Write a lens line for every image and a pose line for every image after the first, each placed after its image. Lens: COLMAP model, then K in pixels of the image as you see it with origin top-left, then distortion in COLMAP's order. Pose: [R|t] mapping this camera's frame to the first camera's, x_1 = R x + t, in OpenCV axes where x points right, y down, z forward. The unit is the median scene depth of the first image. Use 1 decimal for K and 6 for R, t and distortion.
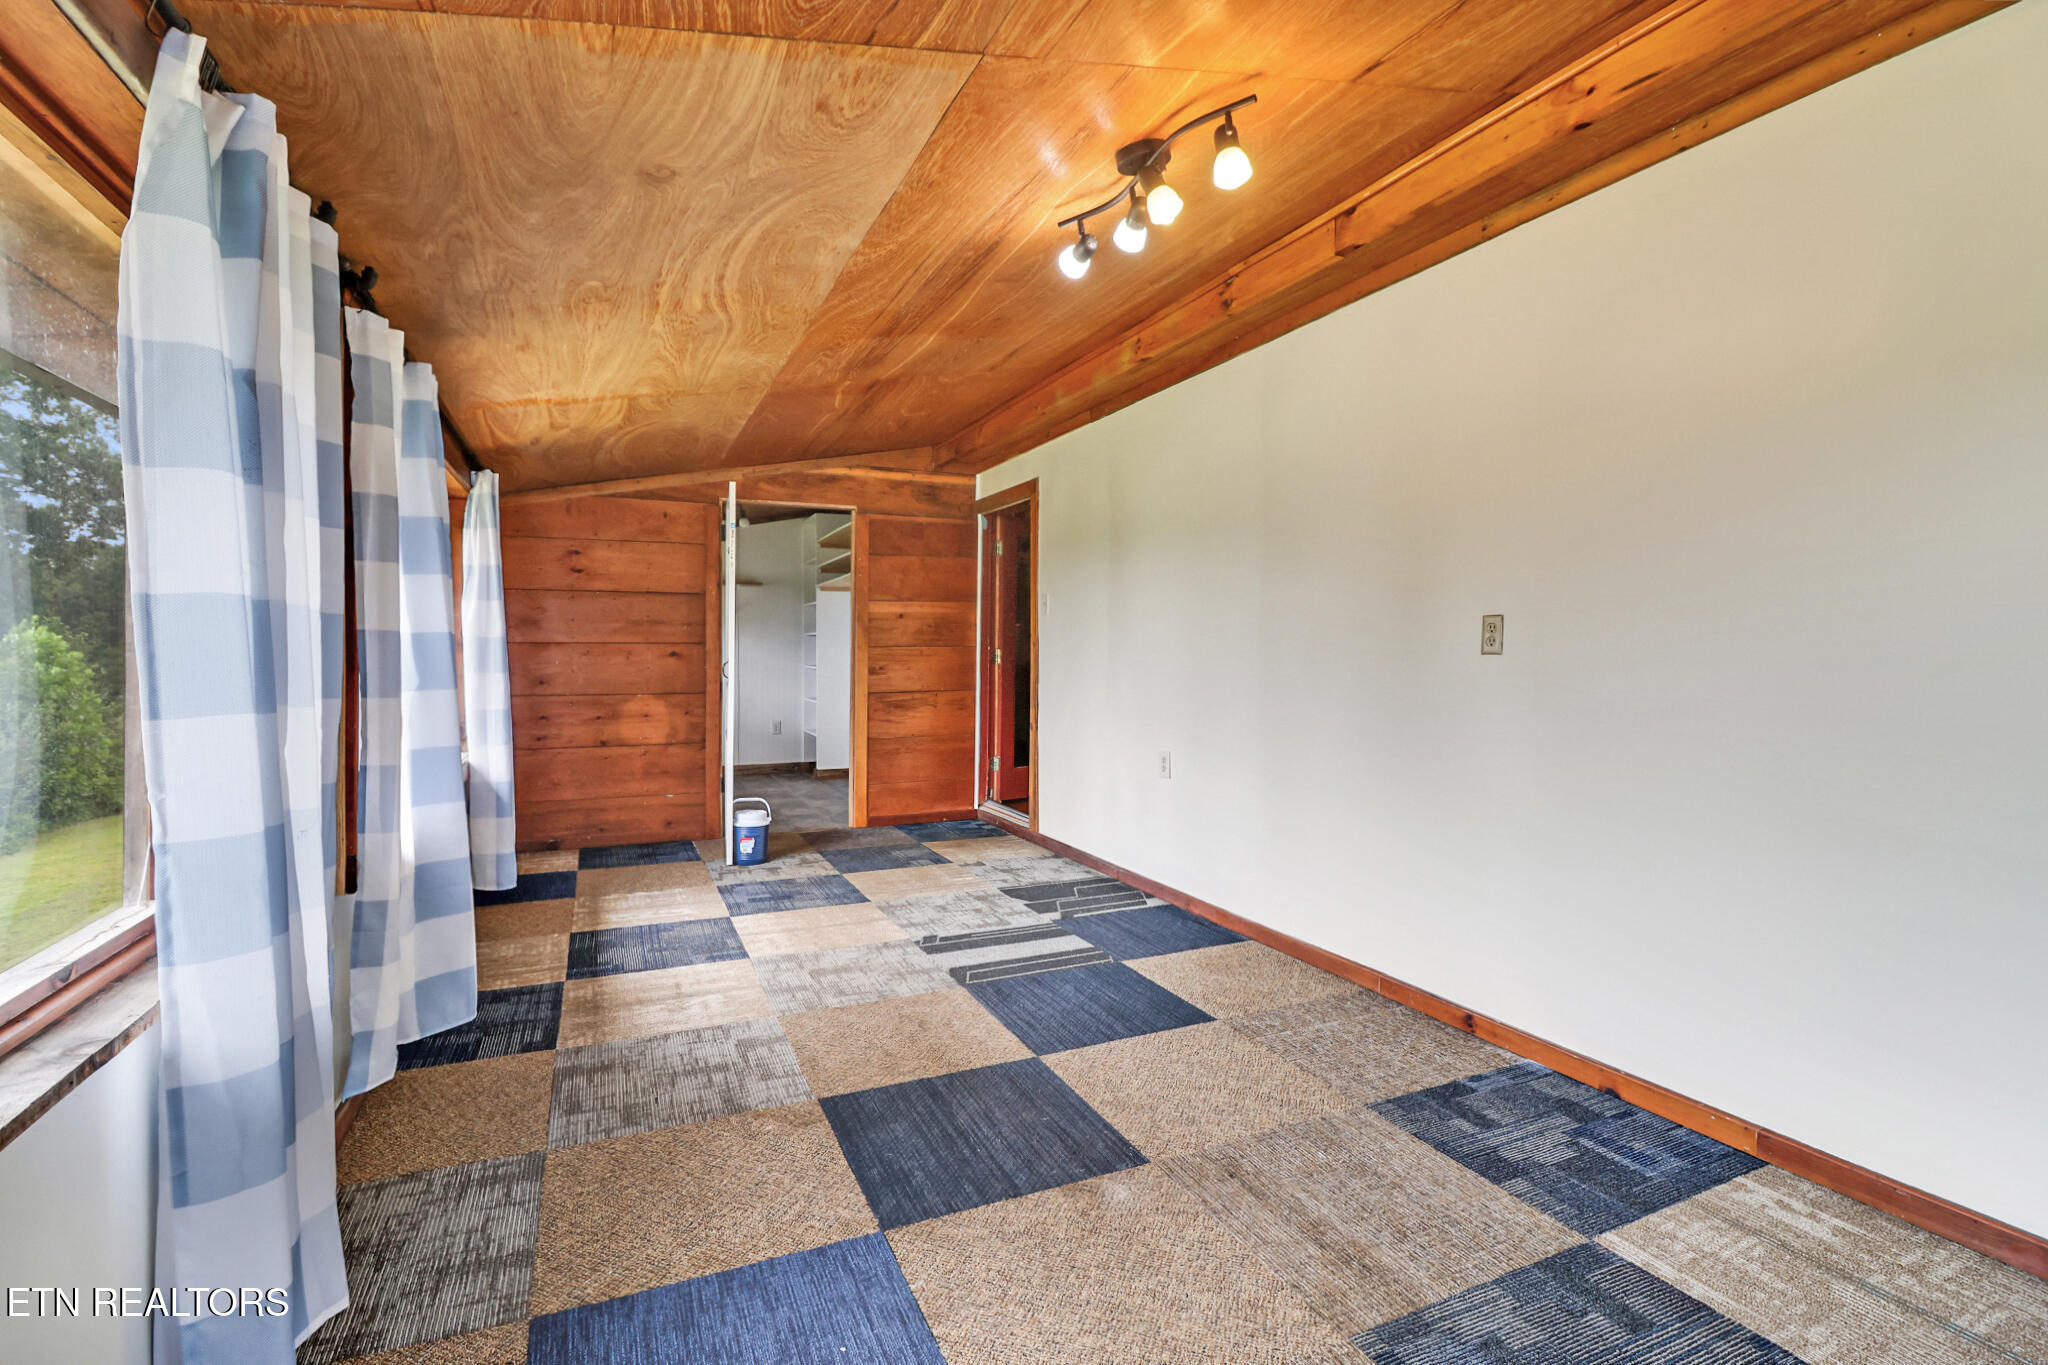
lens RADIAL K [[946.1, 0, 1030.4], [0, 946.1, 659.7], [0, 0, 1]] dist [-0.031242, -0.000947]
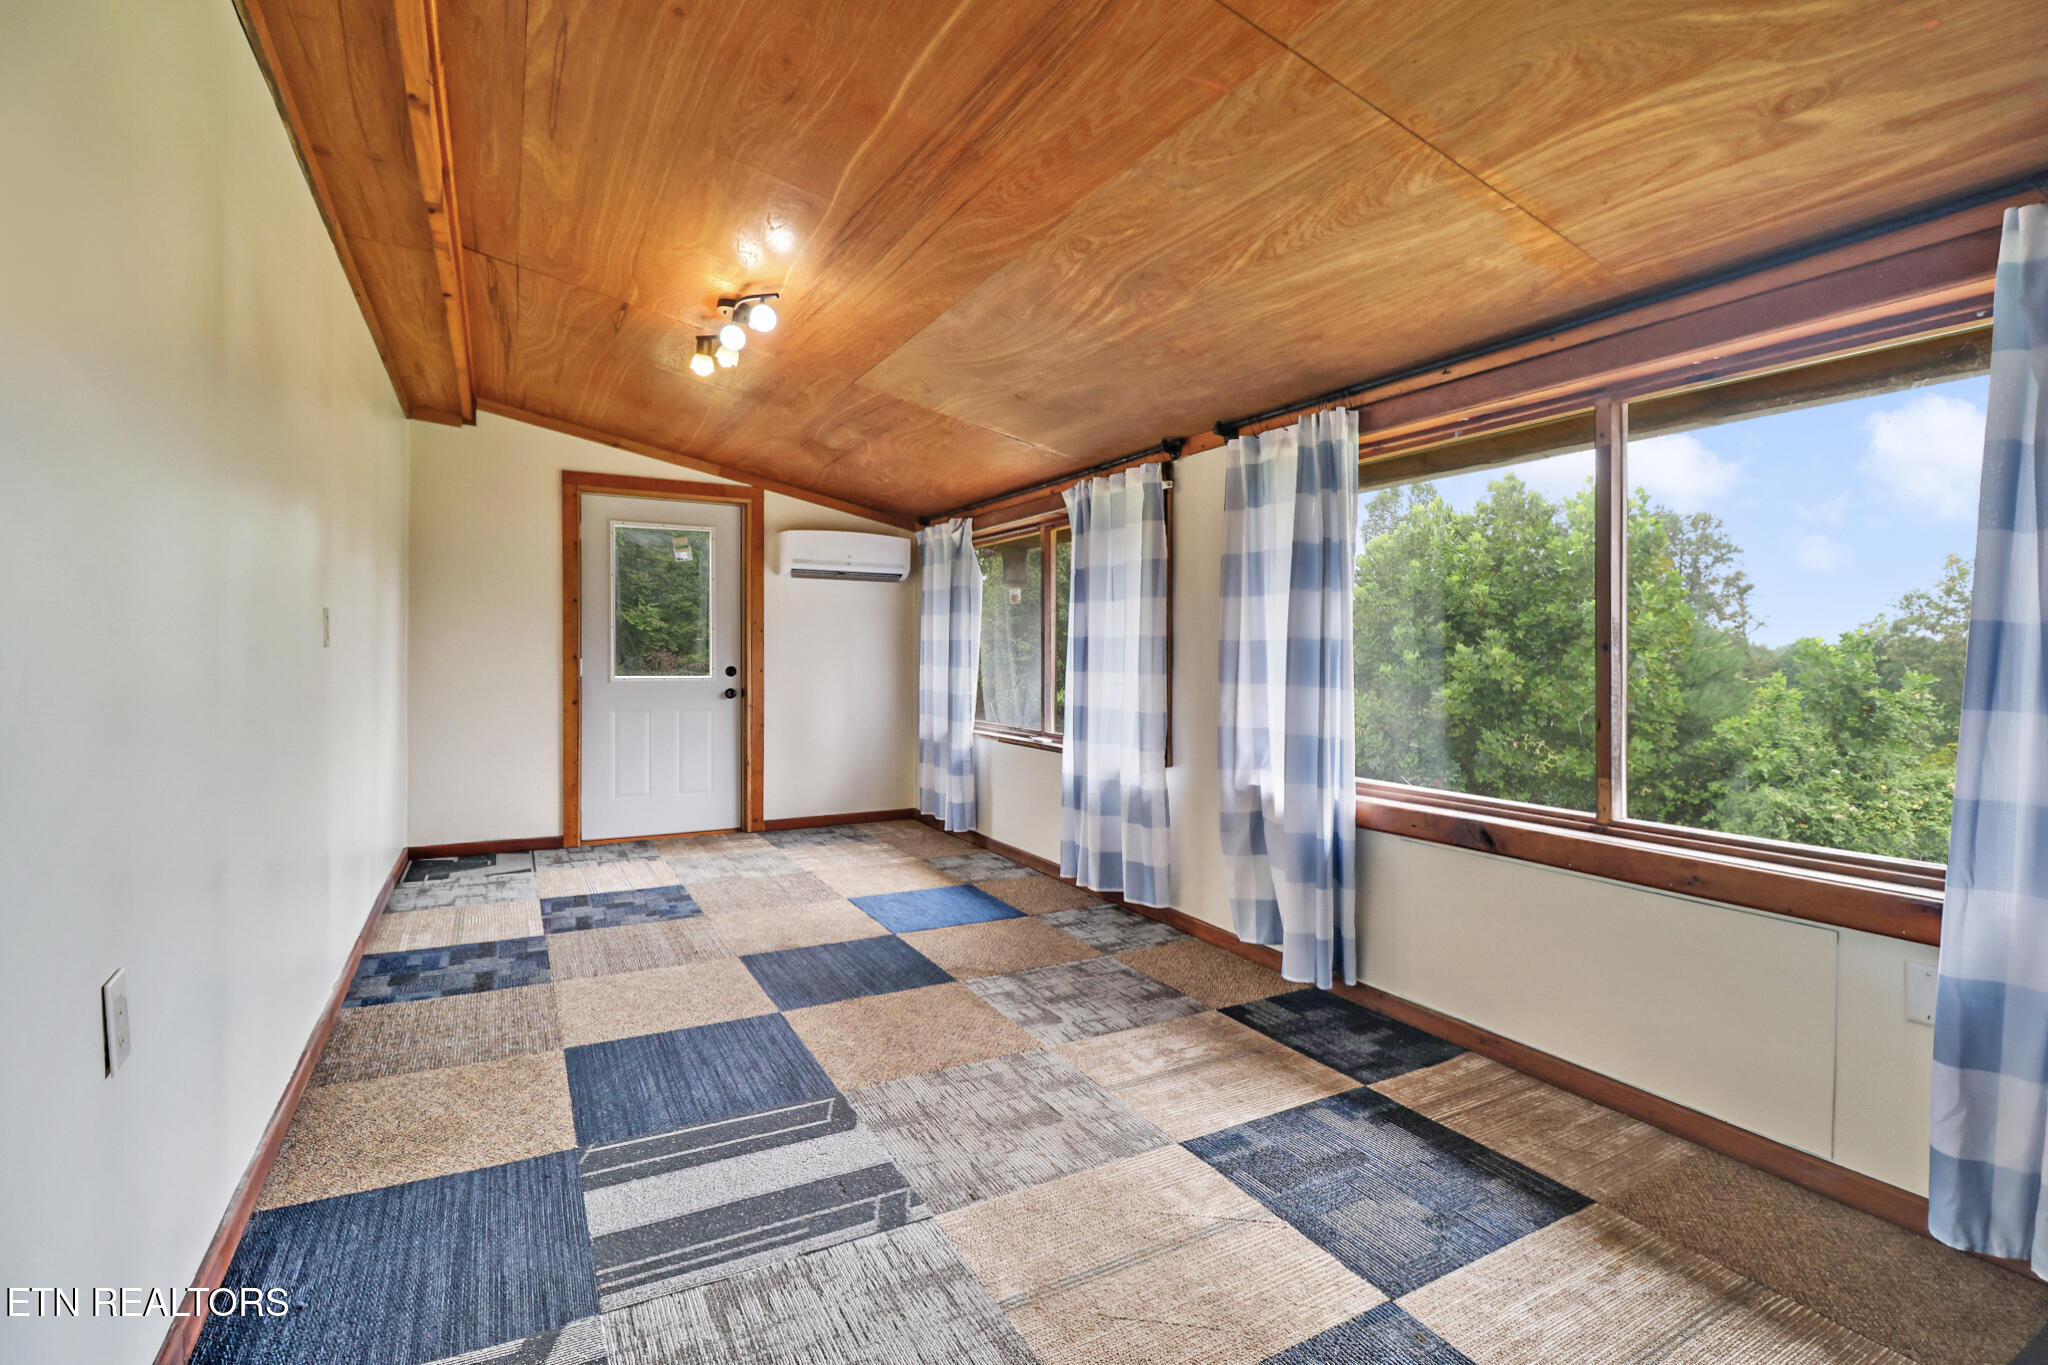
lens RADIAL K [[946.1, 0, 1030.4], [0, 946.1, 659.7], [0, 0, 1]] dist [-0.031242, -0.000947]
pose [[-0.996402, -0.012055, -0.083888, -0.163319], [-0.013358, 0.999798, 0.014987, -0.014191], [0.083690, 0.016054, -0.996363, 1.826831]]
